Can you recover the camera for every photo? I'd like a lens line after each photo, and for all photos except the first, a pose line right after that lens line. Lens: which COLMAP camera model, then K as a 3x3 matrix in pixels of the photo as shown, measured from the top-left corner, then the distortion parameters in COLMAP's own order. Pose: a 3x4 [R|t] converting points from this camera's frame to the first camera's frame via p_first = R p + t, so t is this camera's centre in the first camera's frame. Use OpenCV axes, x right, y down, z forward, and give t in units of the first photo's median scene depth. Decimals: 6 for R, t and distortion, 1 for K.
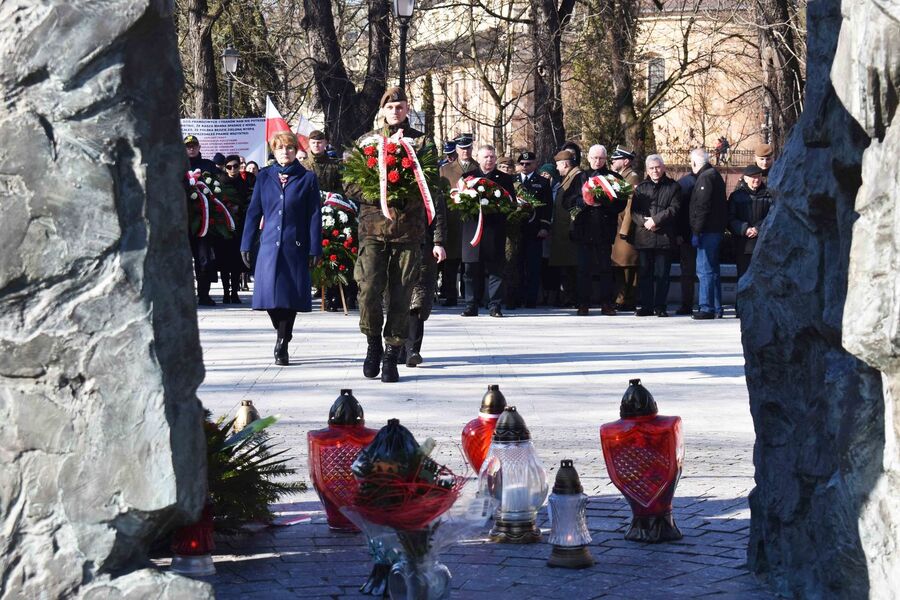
lens RADIAL K [[2070.5, 0, 450.0], [0, 2070.5, 300.0], [0, 0, 1]] dist [0.064529, 0.260209]
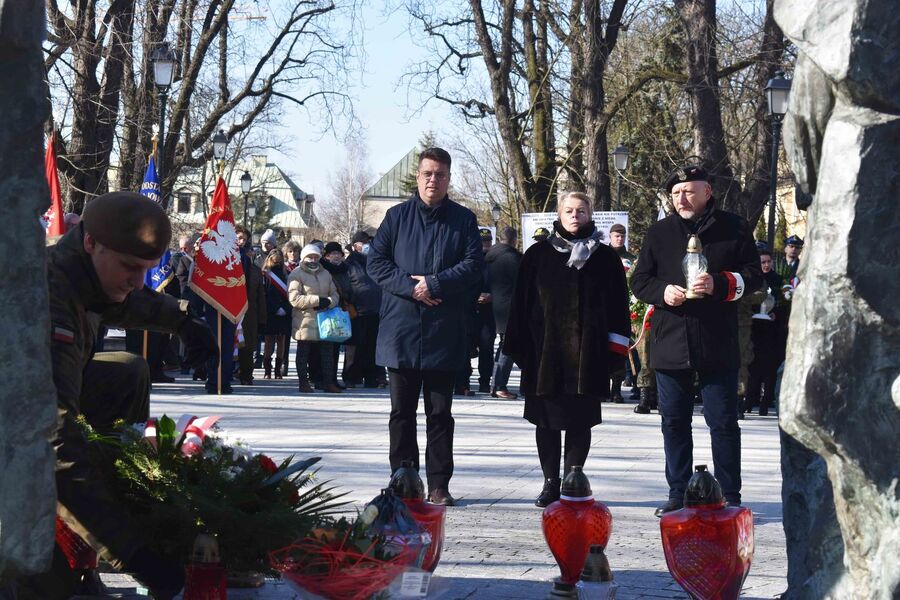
lens RADIAL K [[2070.5, 0, 450.0], [0, 2070.5, 300.0], [0, 0, 1]] dist [0.064529, 0.260209]
pose [[0.978050, 0.033345, -0.205687, 0.264030], [-0.043418, 0.998059, -0.044651, 0.016652], [0.203799, 0.052602, 0.977599, 0.096263]]
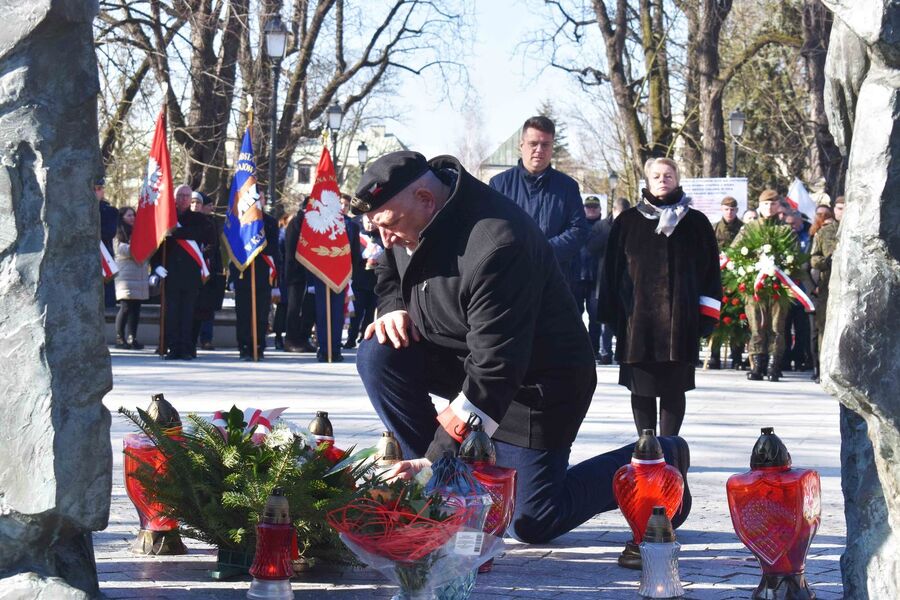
lens RADIAL K [[2070.5, 0, 450.0], [0, 2070.5, 300.0], [0, 0, 1]] dist [0.064529, 0.260209]
pose [[0.964548, 0.030301, -0.262162, 0.306469], [-0.038809, 0.998873, -0.027336, 0.018232], [0.261038, 0.036541, 0.964637, 0.085546]]
